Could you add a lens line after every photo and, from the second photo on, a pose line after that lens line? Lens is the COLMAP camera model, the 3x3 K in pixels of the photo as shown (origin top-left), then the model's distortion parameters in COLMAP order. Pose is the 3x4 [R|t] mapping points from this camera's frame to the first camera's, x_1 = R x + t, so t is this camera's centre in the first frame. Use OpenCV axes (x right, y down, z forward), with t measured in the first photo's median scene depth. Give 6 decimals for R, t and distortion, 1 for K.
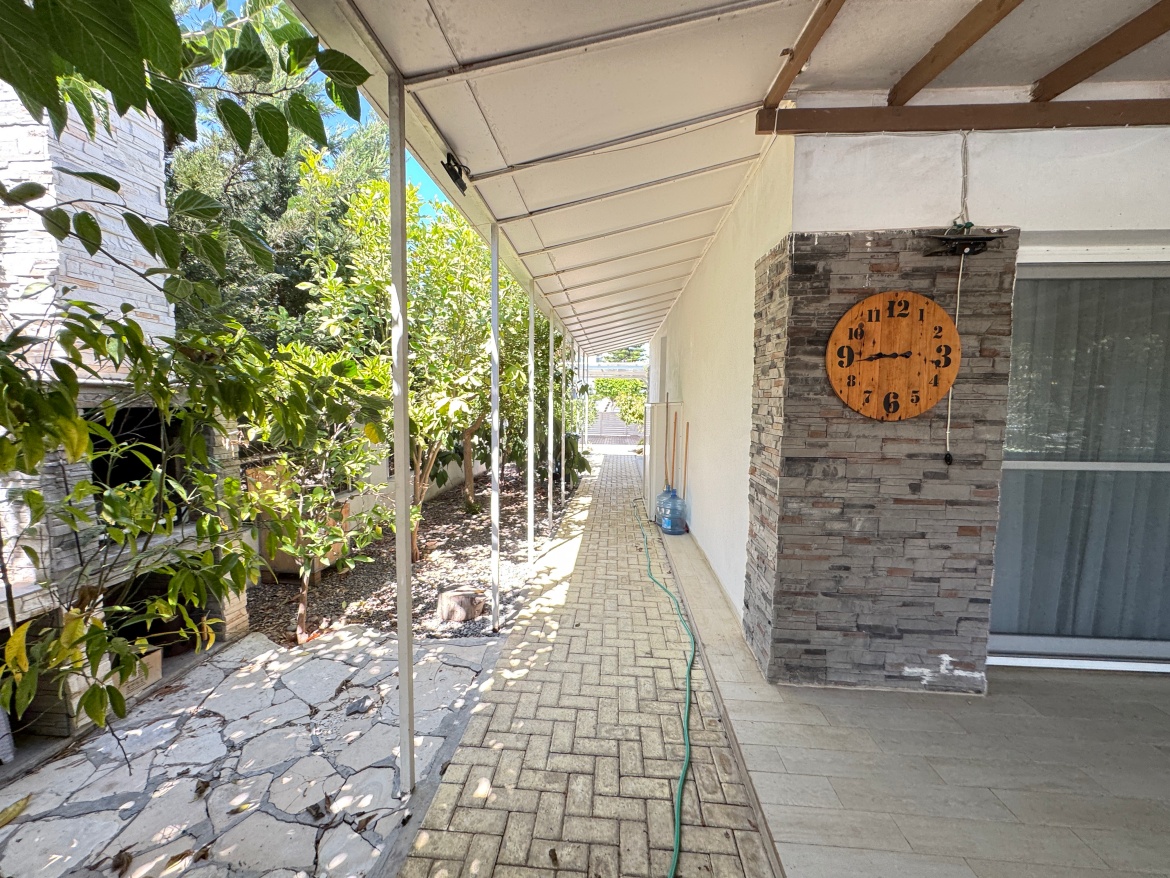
lens RADIAL K [[466.7, 0, 581.5], [0, 466.7, 440.2], [0, 0, 1]] dist [-0.002112, 0.000191]
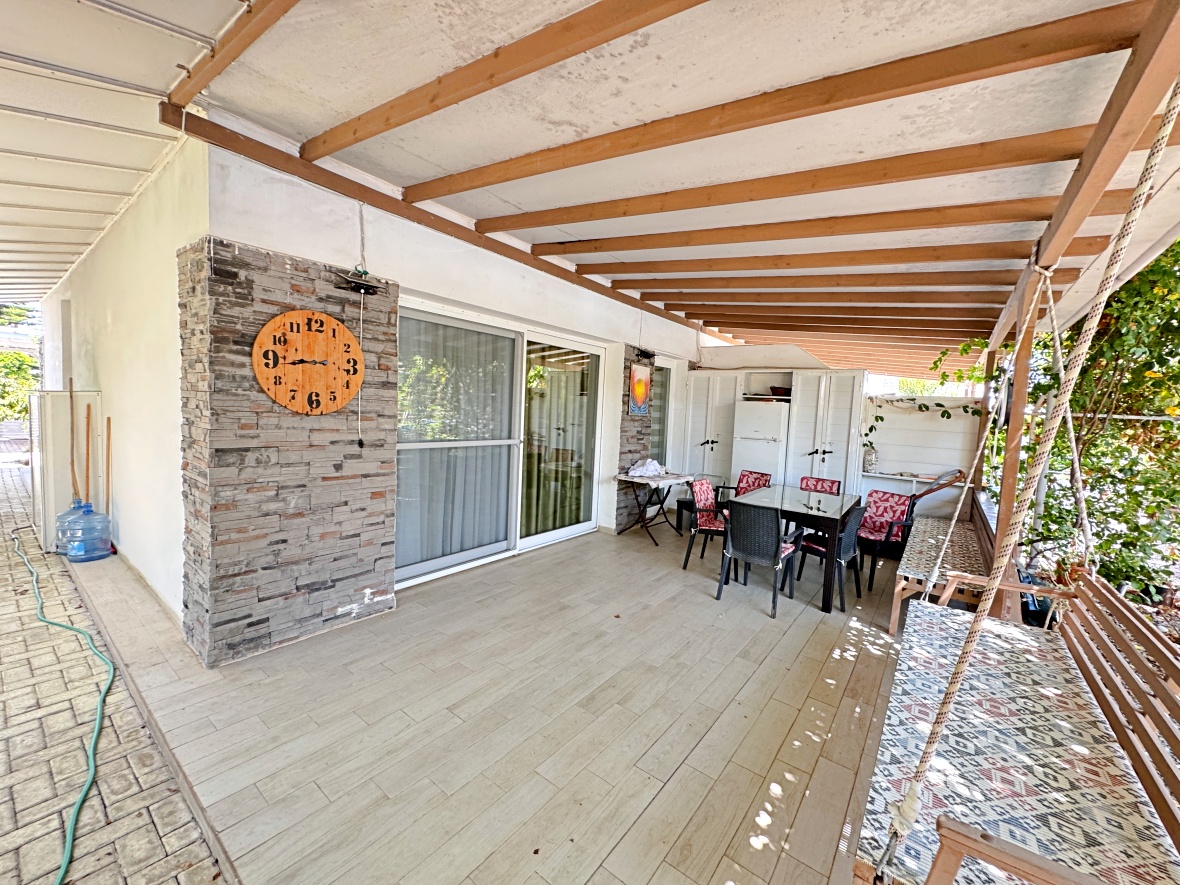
lens RADIAL K [[470.7, 0, 592.9], [0, 470.7, 440.7], [0, 0, 1]] dist [-0.002112, 0.000191]
pose [[0.546246, -0.039531, 0.836691, 0.017132], [0.032909, 0.999127, 0.025721, 0.019044], [-0.836978, 0.013485, 0.547070, -0.297768]]
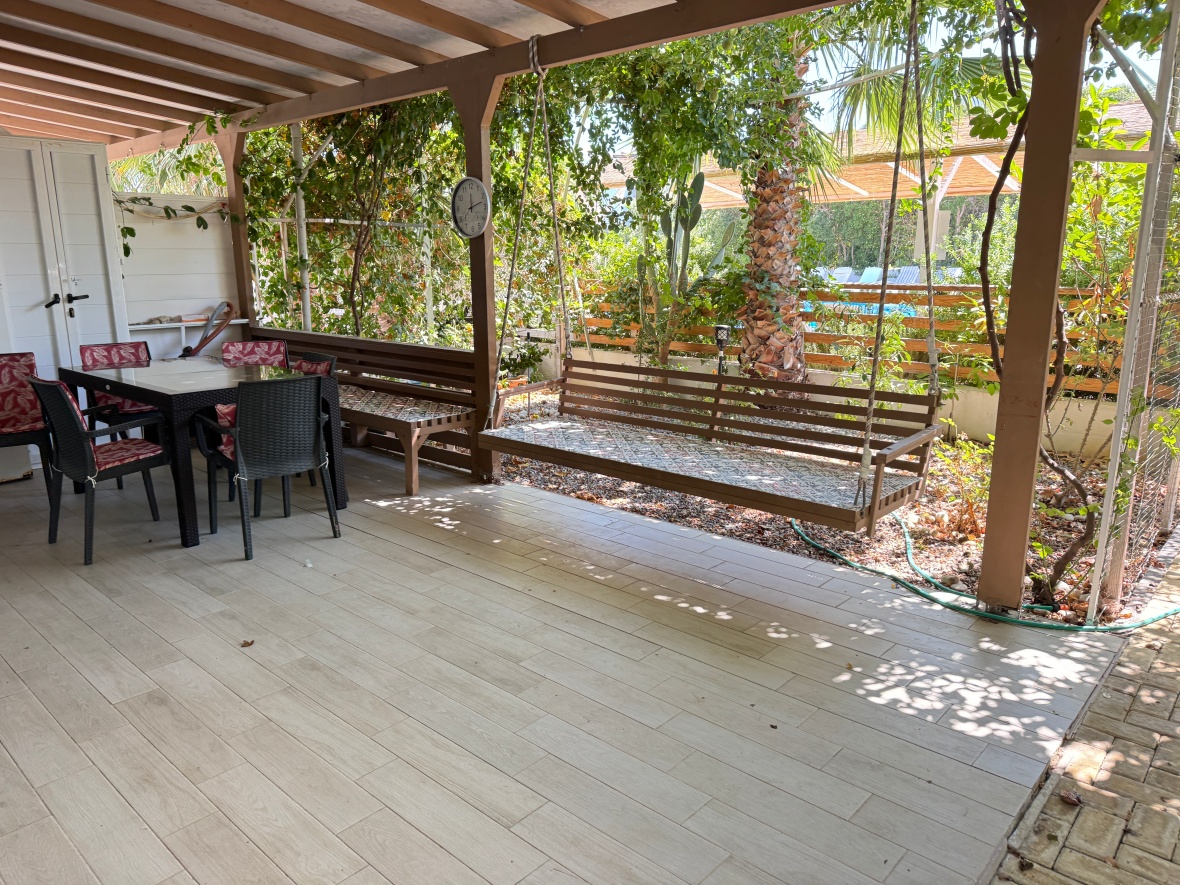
lens RADIAL K [[822.7, 0, 586.6], [0, 822.7, 441.3], [0, 0, 1]] dist [0.000664, -0.001038]
pose [[-0.784421, -0.145513, 0.602918, 0.116081], [0.051900, 0.953280, 0.297597, -0.051327], [-0.618054, 0.264733, -0.740220, 0.988983]]
